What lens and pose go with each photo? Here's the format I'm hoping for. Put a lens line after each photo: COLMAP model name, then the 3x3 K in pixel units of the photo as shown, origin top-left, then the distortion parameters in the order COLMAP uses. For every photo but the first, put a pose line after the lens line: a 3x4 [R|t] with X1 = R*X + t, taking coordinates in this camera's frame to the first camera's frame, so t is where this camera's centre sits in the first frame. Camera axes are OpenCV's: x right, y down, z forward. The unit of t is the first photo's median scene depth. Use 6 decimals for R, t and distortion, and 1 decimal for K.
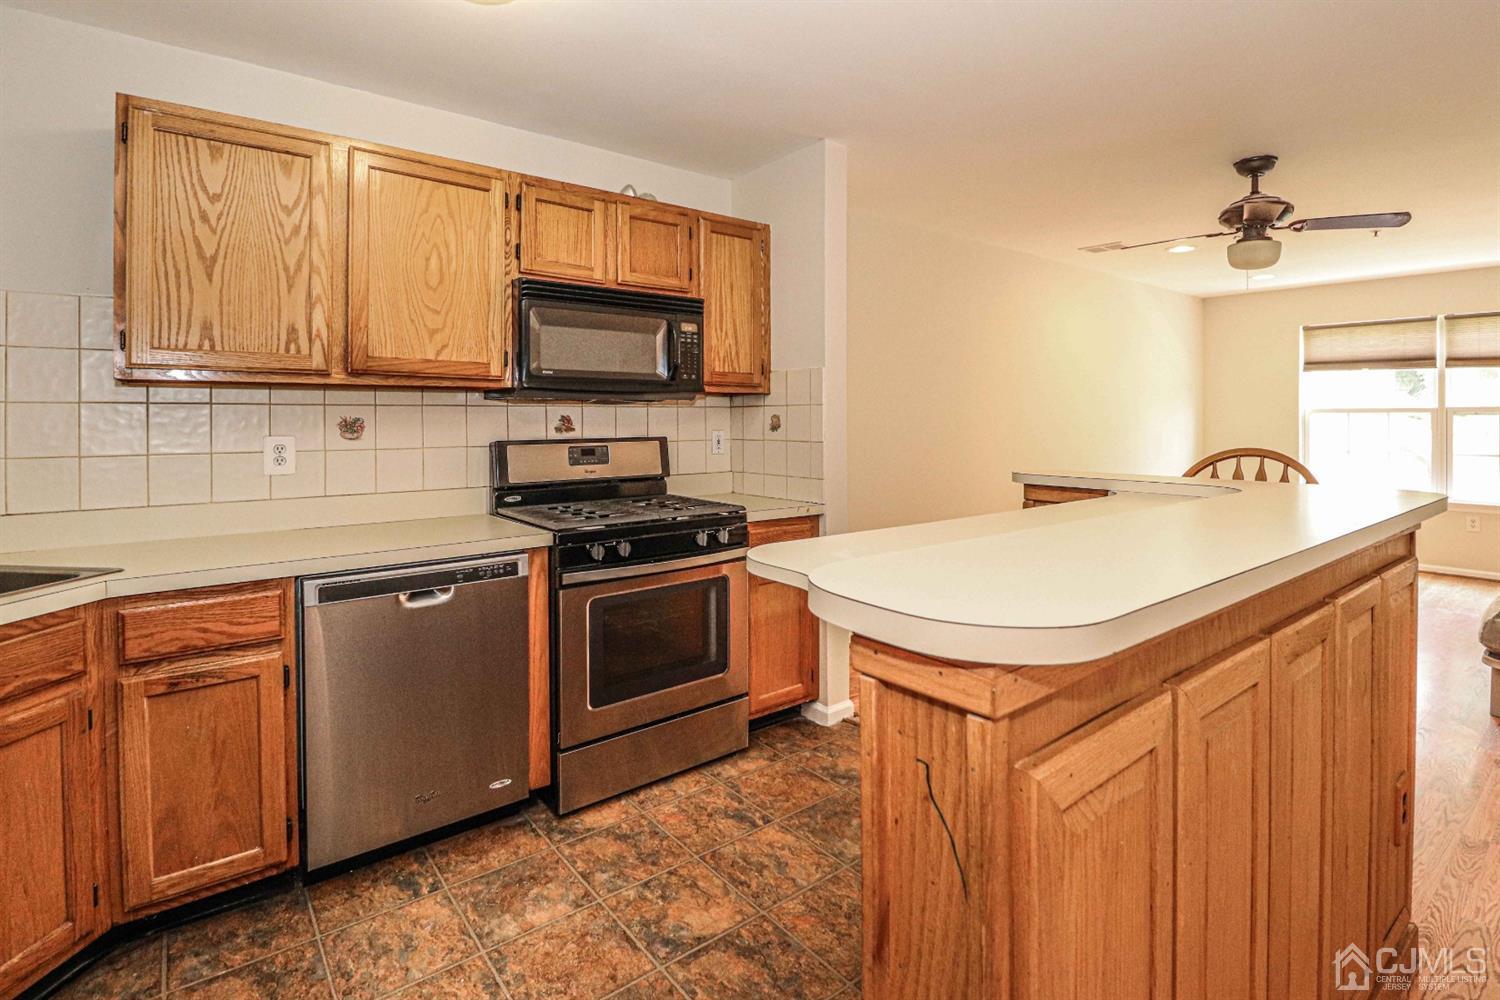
lens RADIAL K [[716.6, 0, 761.0], [0, 716.6, 419.9], [0, 0, 1]] dist [-0.006092, -0.001318]
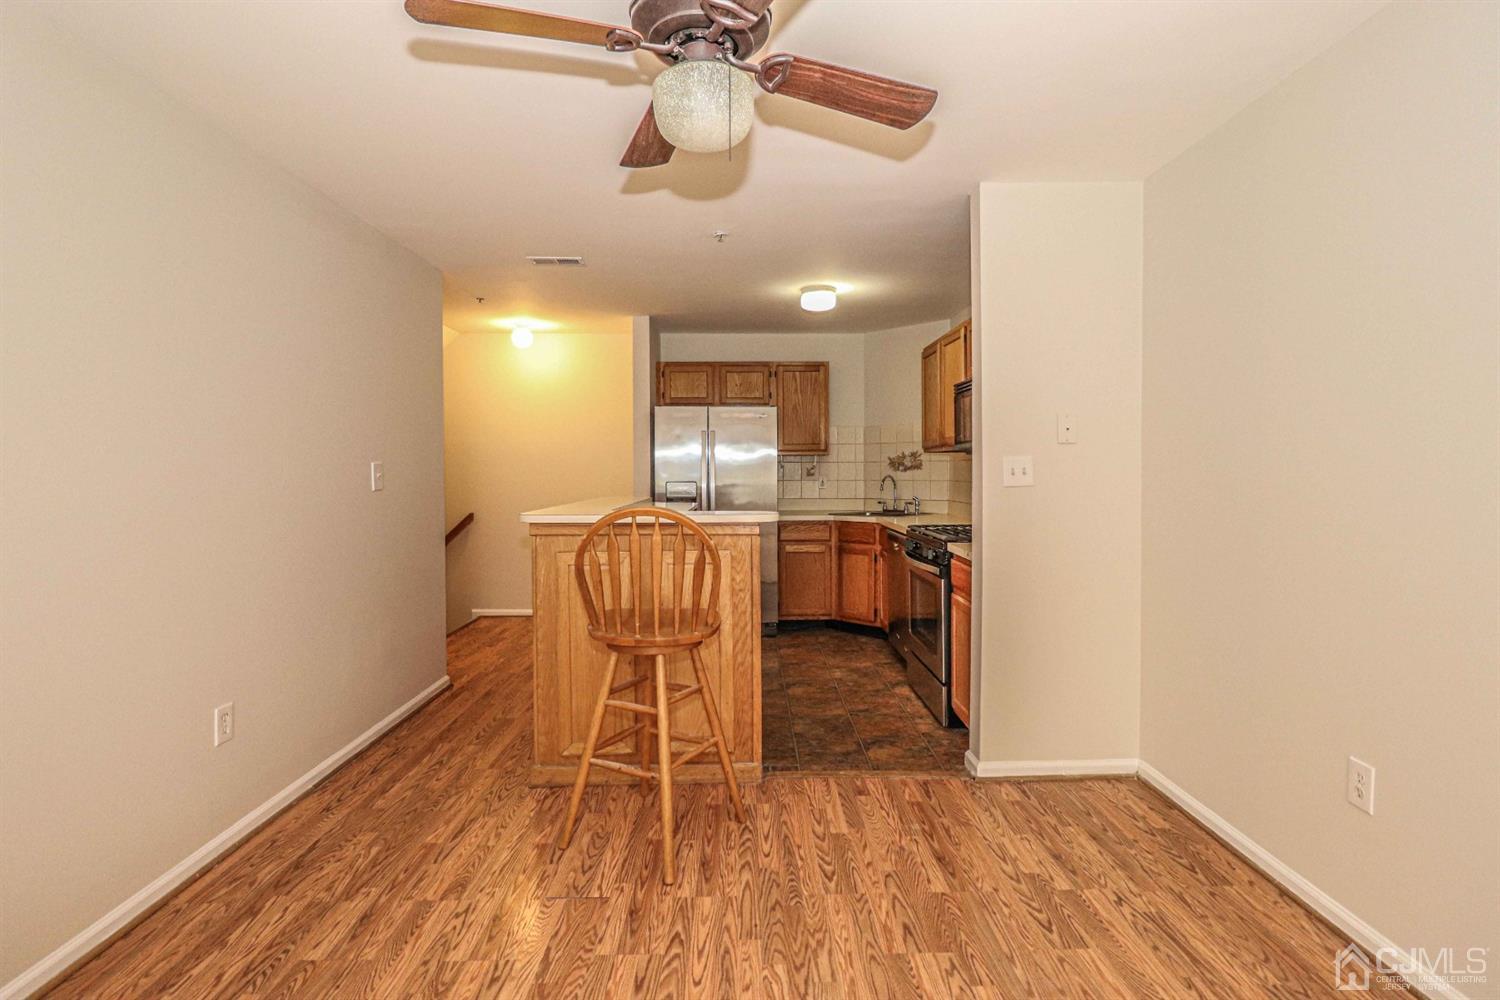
lens RADIAL K [[723.9, 0, 759.4], [0, 723.9, 478.4], [0, 0, 1]] dist [-0.002759, -0.013614]
pose [[-0.606517, 0.015896, -0.794911, 1.370516], [0.001812, 0.999825, 0.018611, -0.008808], [0.795068, 0.009848, -0.606440, 1.737465]]
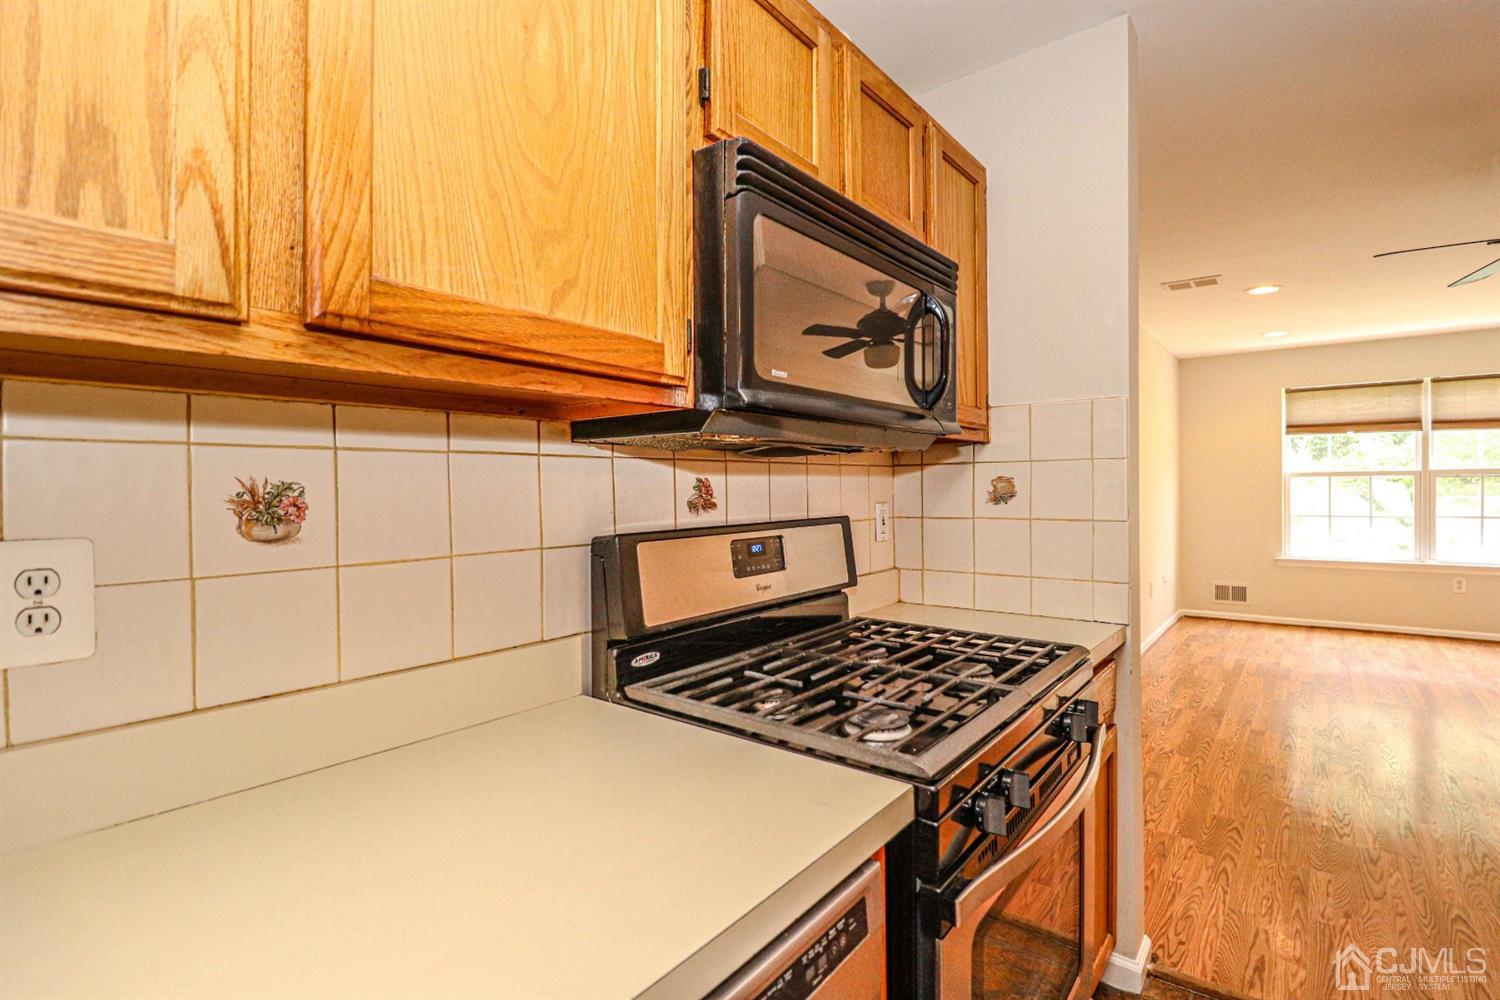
lens RADIAL K [[692.6, 0, 759.8], [0, 692.6, 493.4], [0, 0, 1]] dist [-0.003178, -0.010644]
pose [[0.976237, -0.010228, 0.216462, -0.423732], [0.009278, 0.999942, 0.005408, 0.002952], [-0.216505, -0.003271, 0.976276, 0.632897]]
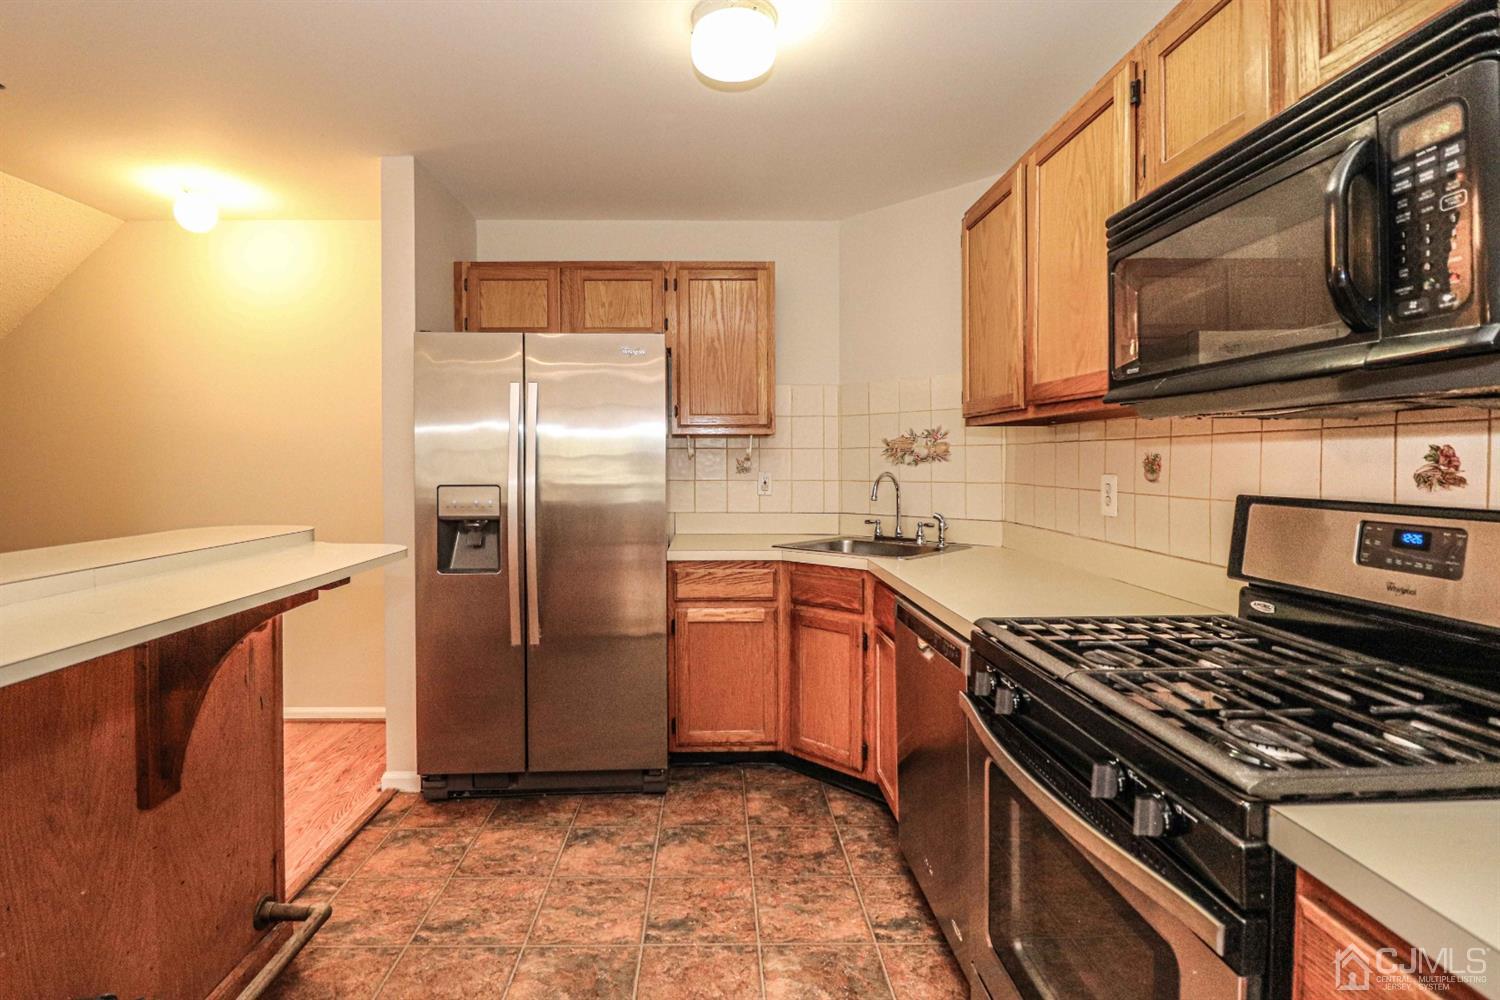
lens RADIAL K [[708.5, 0, 718.8], [0, 708.5, 467.4], [0, 0, 1]] dist [0.000666, -0.011925]
pose [[-0.615841, 0.010717, -0.787798, 0.351758], [0.000114, 0.999909, 0.013513, 0.001094], [0.787871, 0.008233, -0.615786, 1.149388]]
